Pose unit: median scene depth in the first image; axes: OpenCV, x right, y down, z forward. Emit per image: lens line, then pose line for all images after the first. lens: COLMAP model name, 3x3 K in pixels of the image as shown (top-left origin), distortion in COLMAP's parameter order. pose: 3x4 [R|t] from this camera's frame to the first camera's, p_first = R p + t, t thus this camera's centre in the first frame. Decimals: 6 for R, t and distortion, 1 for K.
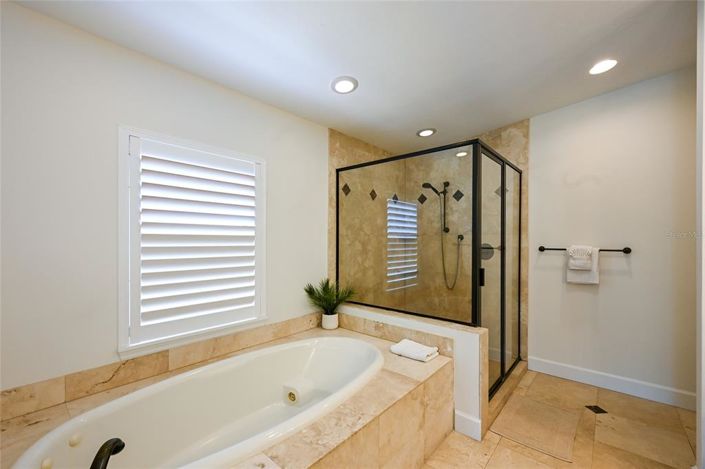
lens RADIAL K [[291.5, 0, 352.6], [0, 291.5, 239.6], [0, 0, 1]] dist [0.001861, -0.000192]
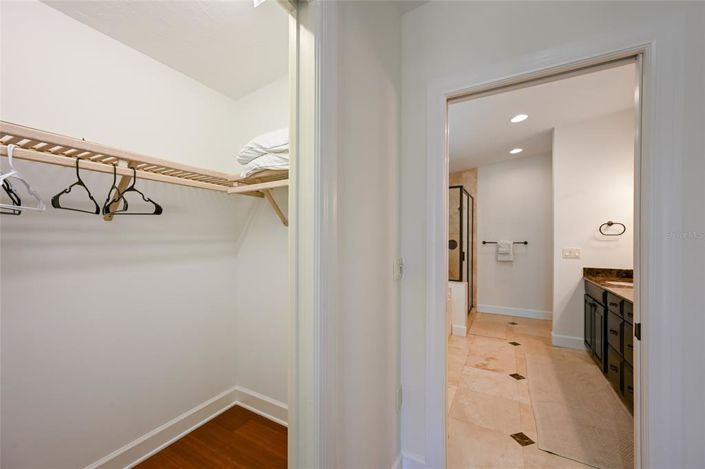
lens RADIAL K [[278.5, 0, 351.9], [0, 278.5, 234.2], [0, 0, 1]] dist [0.001838, 0.001201]
pose [[0.976764, 0.002286, 0.214307, -0.540745], [-0.000723, 0.999973, -0.007373, -0.005398], [-0.214318, 0.007047, 0.976738, -0.519930]]
